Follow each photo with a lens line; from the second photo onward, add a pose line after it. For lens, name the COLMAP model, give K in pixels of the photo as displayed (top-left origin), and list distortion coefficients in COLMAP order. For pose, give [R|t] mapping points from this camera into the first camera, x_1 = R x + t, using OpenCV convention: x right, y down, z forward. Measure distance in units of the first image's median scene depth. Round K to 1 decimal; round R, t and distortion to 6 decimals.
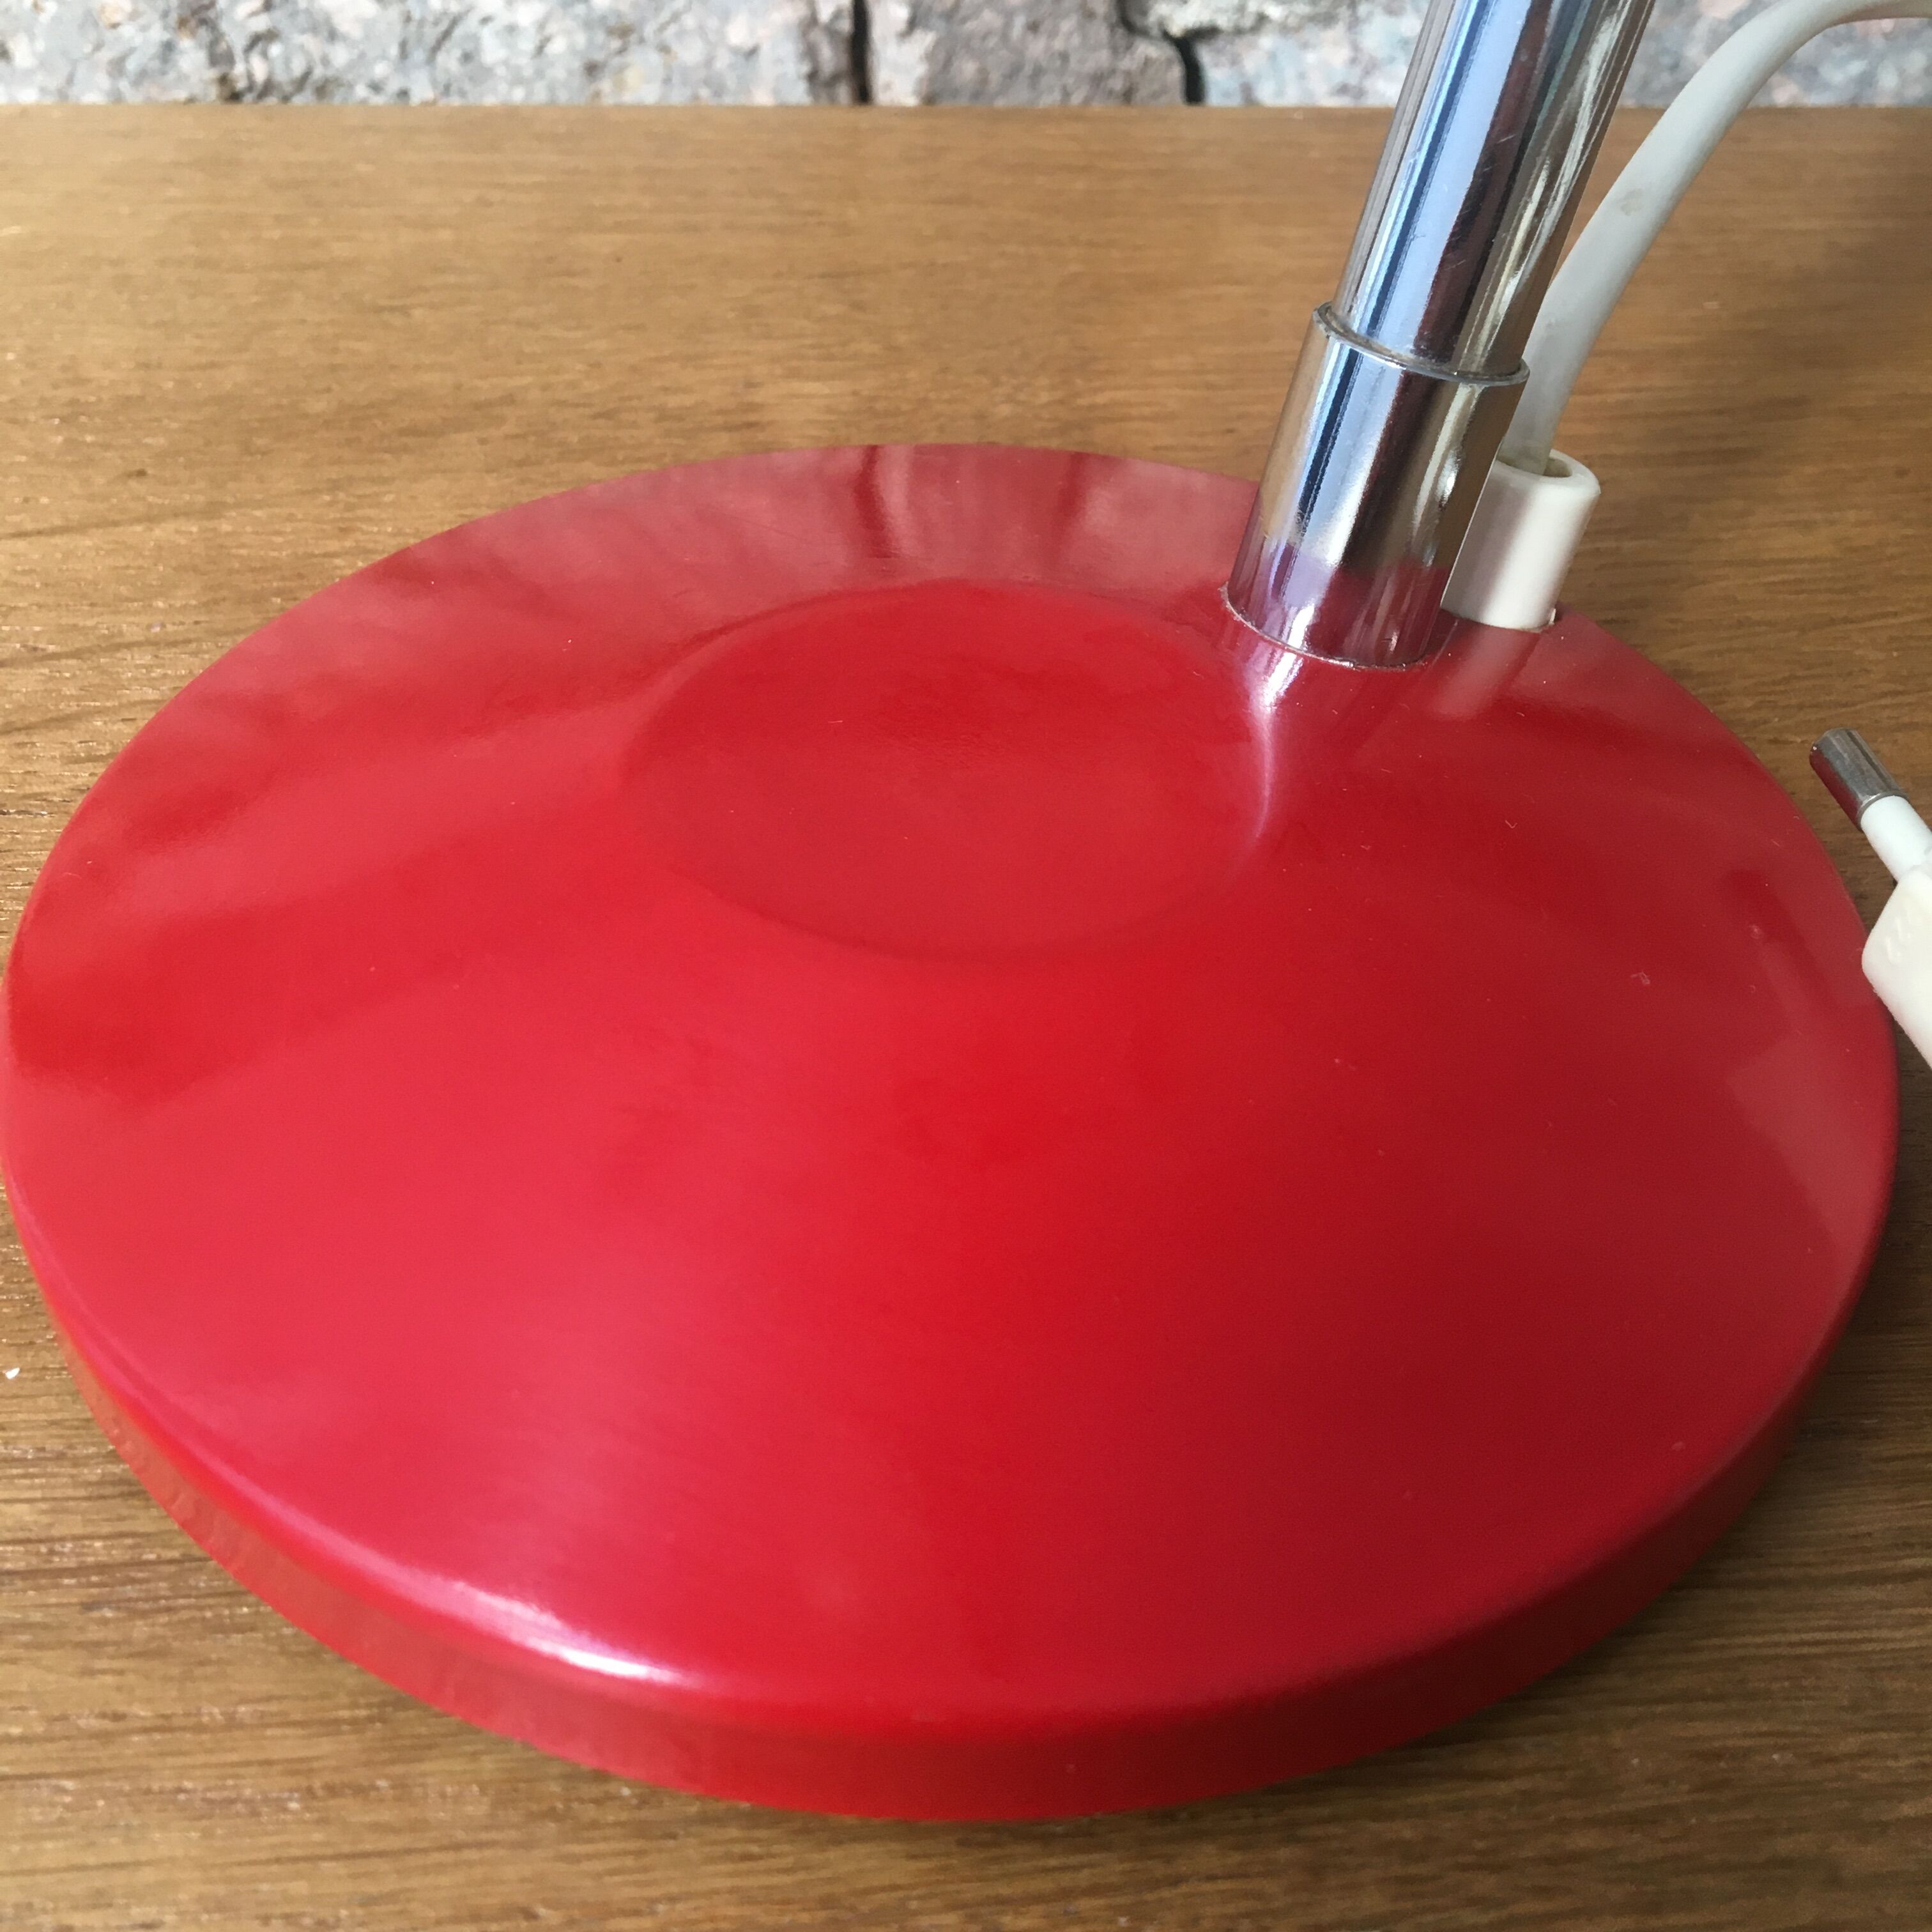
lens RADIAL K [[2234.8, 0, 954.8], [0, 2234.8, 976.7], [0, 0, 1]] dist [0.023077, 0.000000]
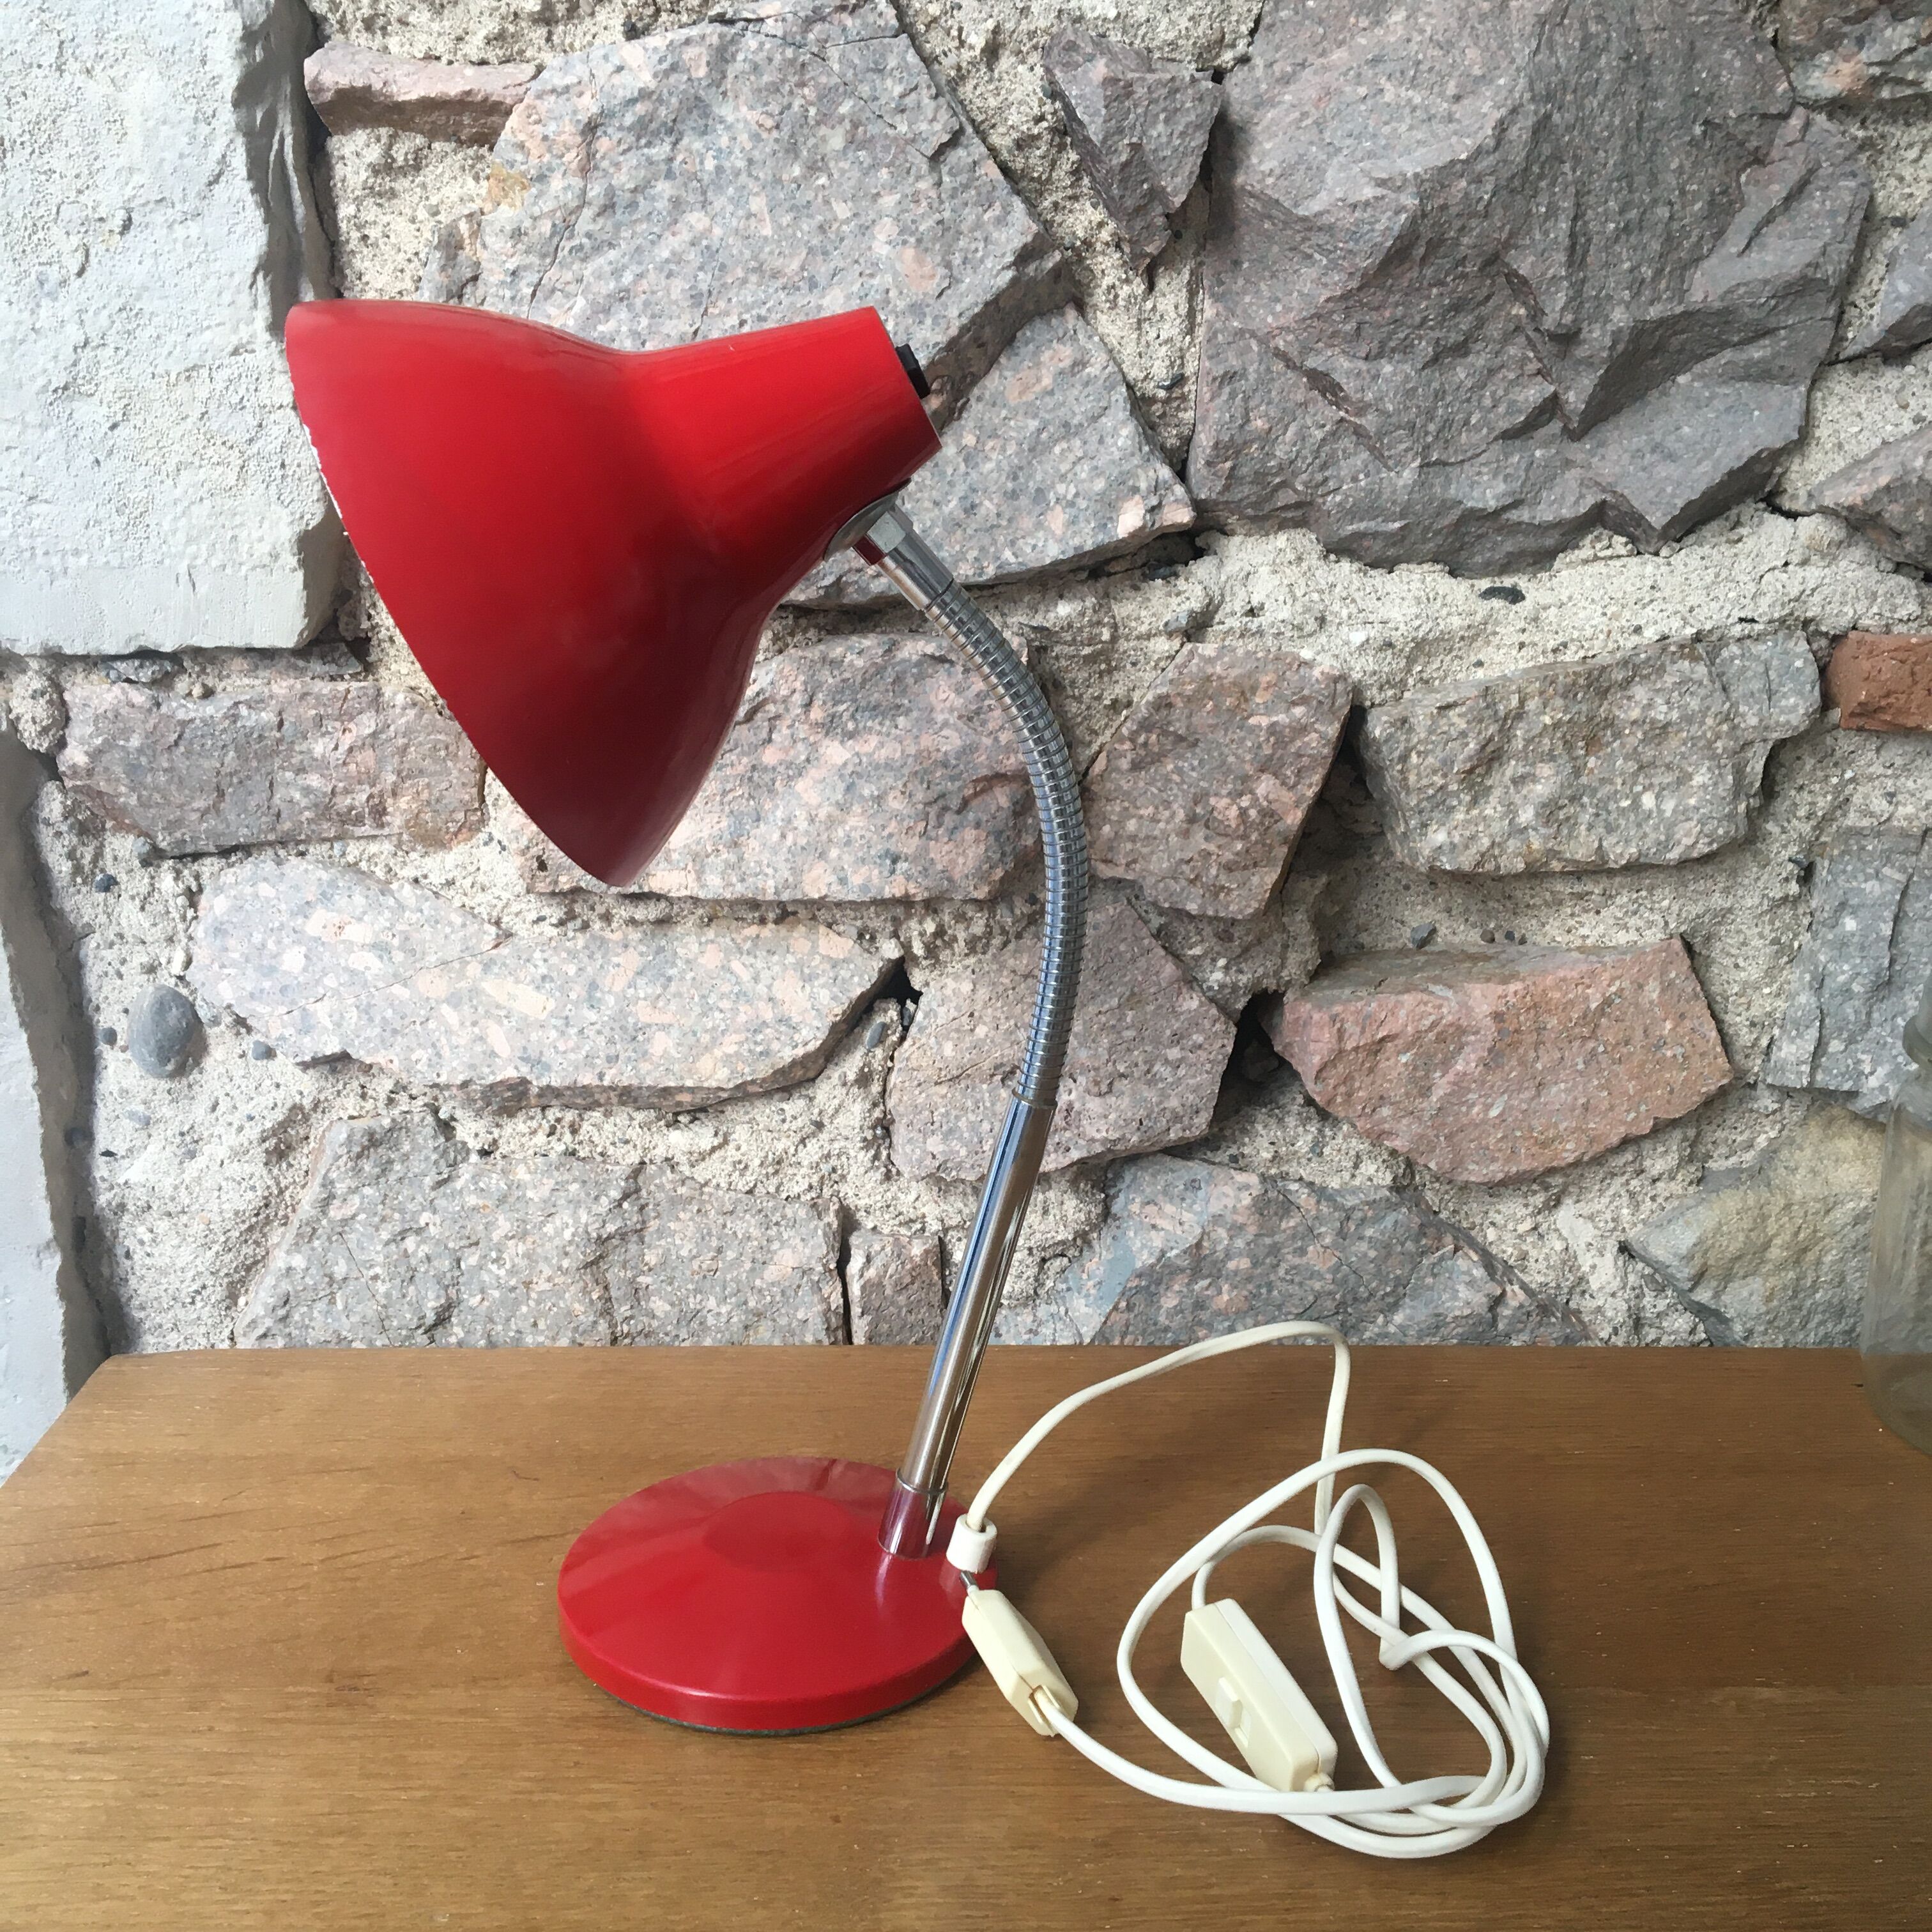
lens RADIAL K [[2234.8, 0, 946.5], [0, 2234.8, 887.8], [0, 0, 1]] dist [0.023077, 0.000000]
pose [[0.997966, -0.012594, -0.062498, 0.255910], [-0.017623, 0.887602, -0.460274, 0.365074], [0.061270, 0.460439, 0.885574, -1.629061]]
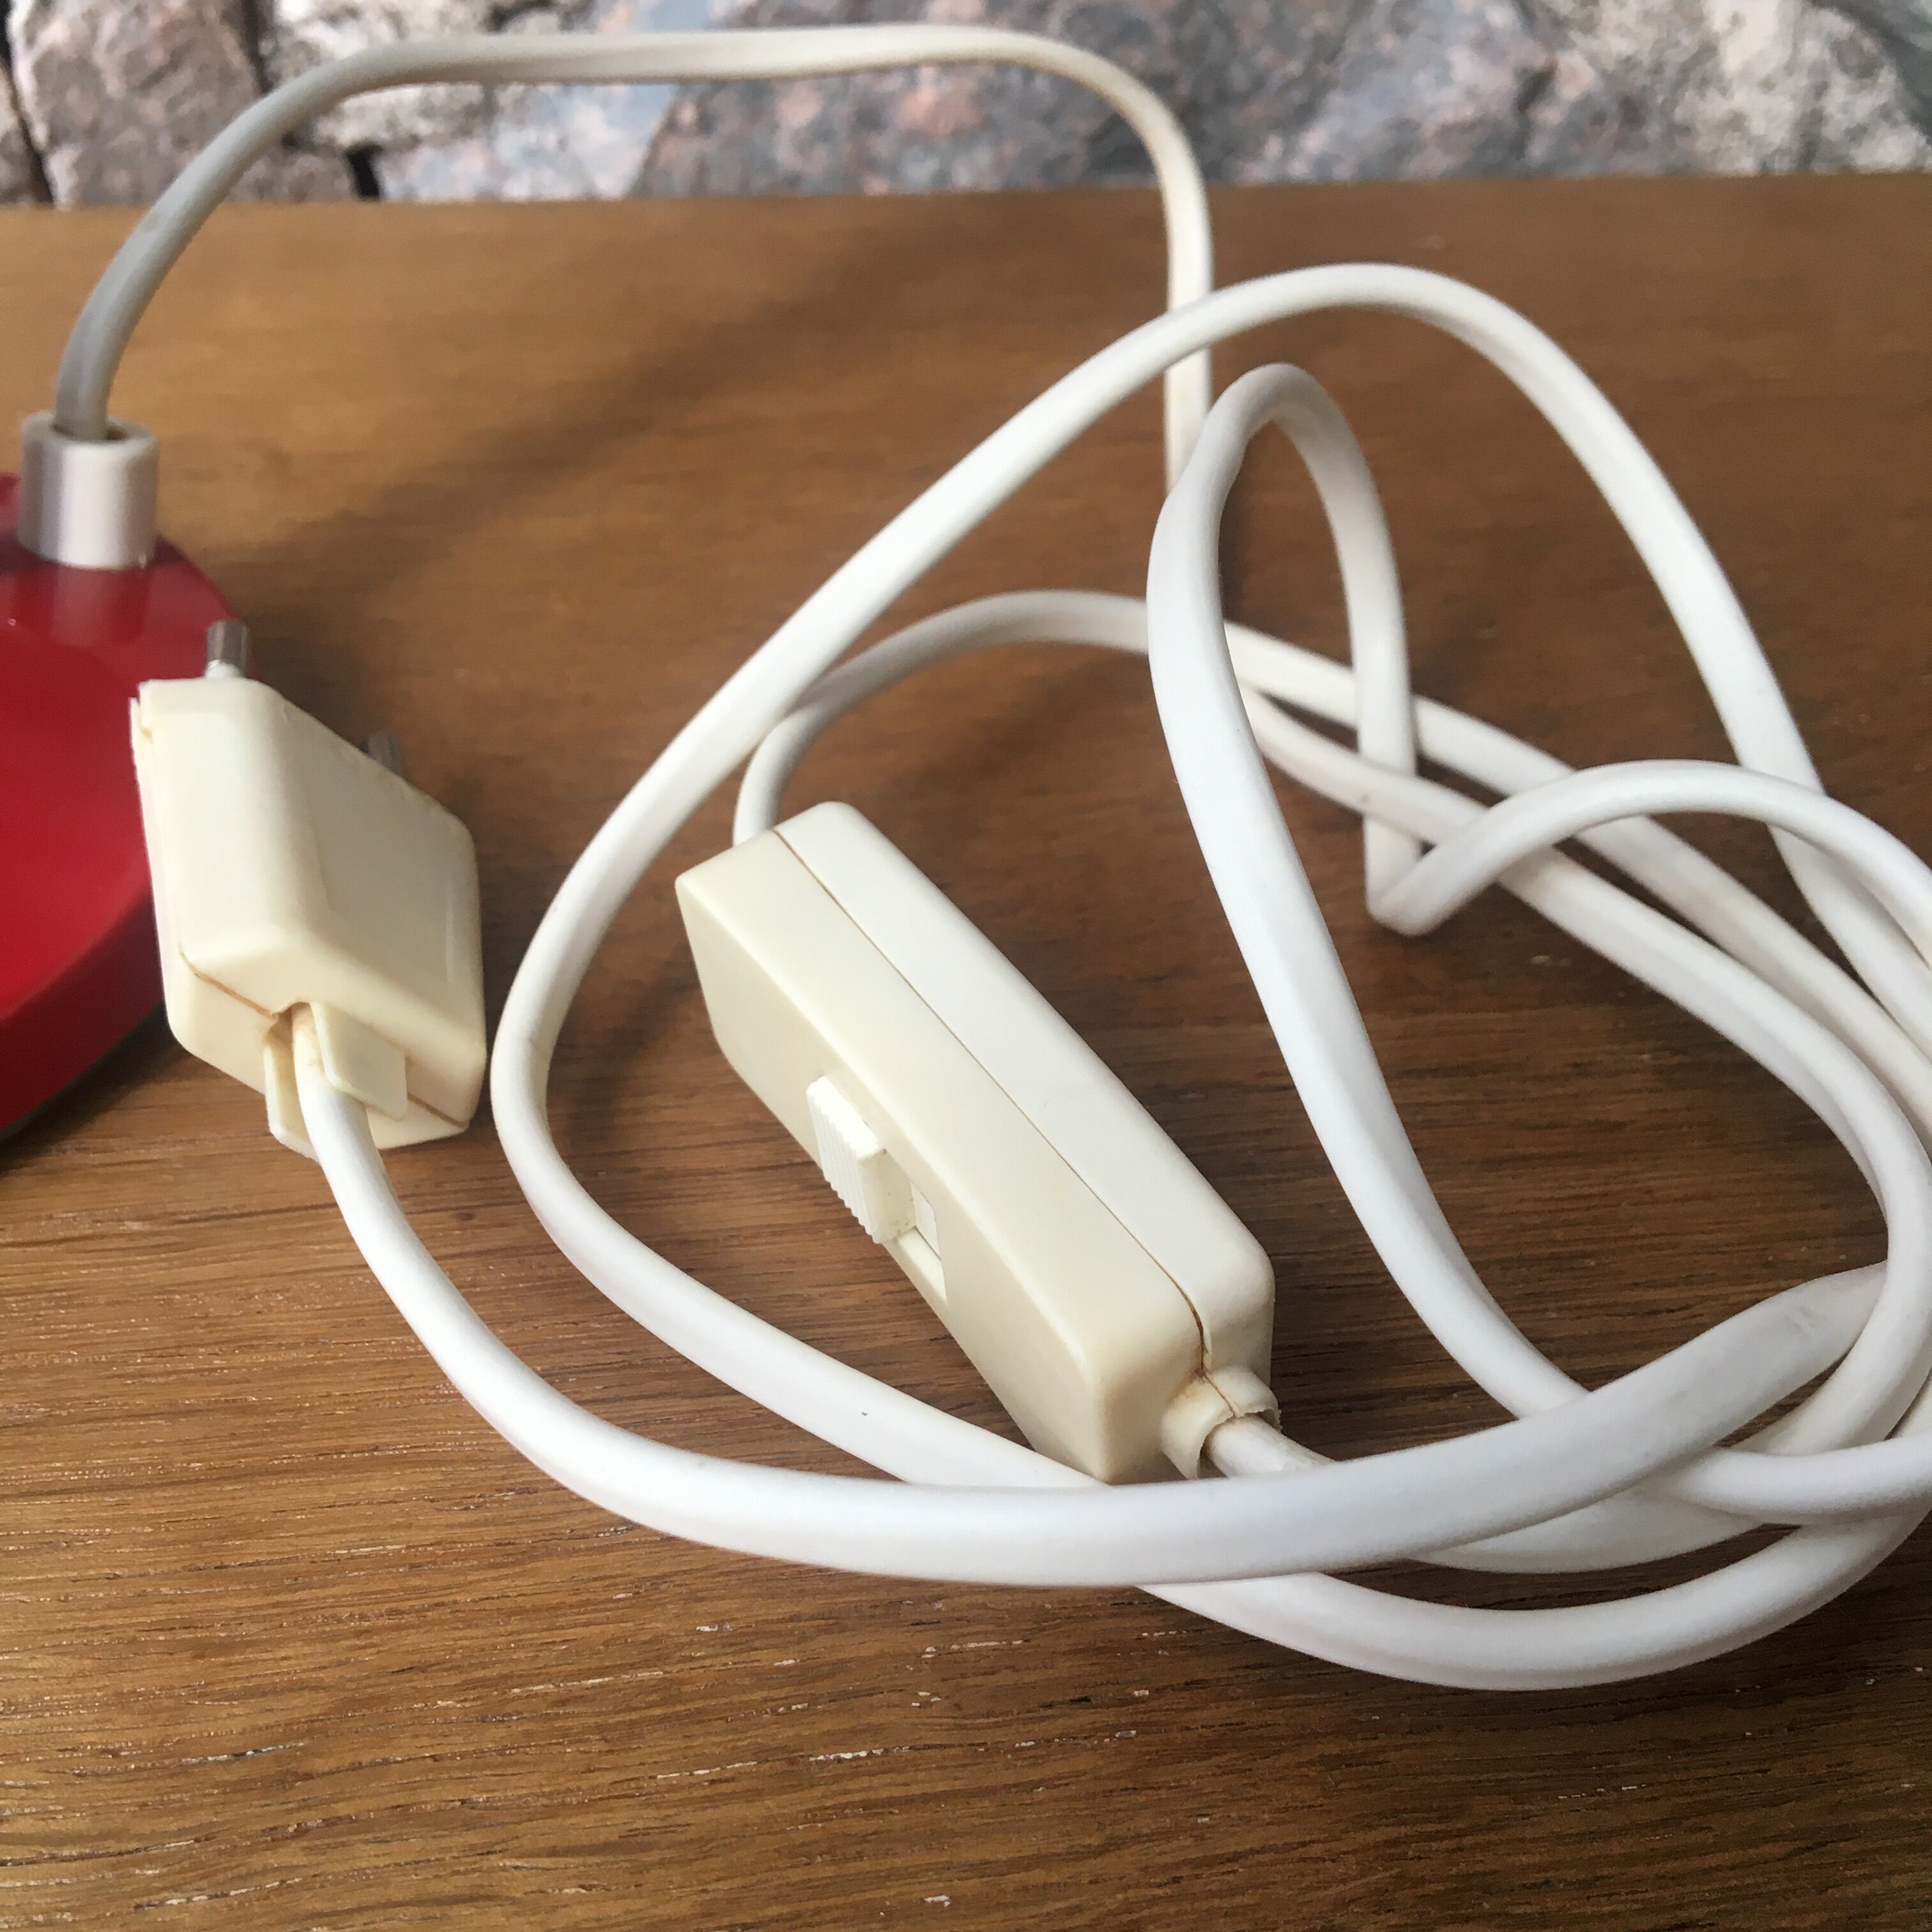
lens RADIAL K [[2234.8, 0, 1015.2], [0, 2234.8, 1010.5], [0, 0, 1]] dist [0.023077, 0.000000]
pose [[0.997906, -0.044744, 0.046703, 0.387395], [0.047424, 0.997192, -0.057959, 0.101727], [-0.043979, 0.060053, 0.997226, -0.128201]]
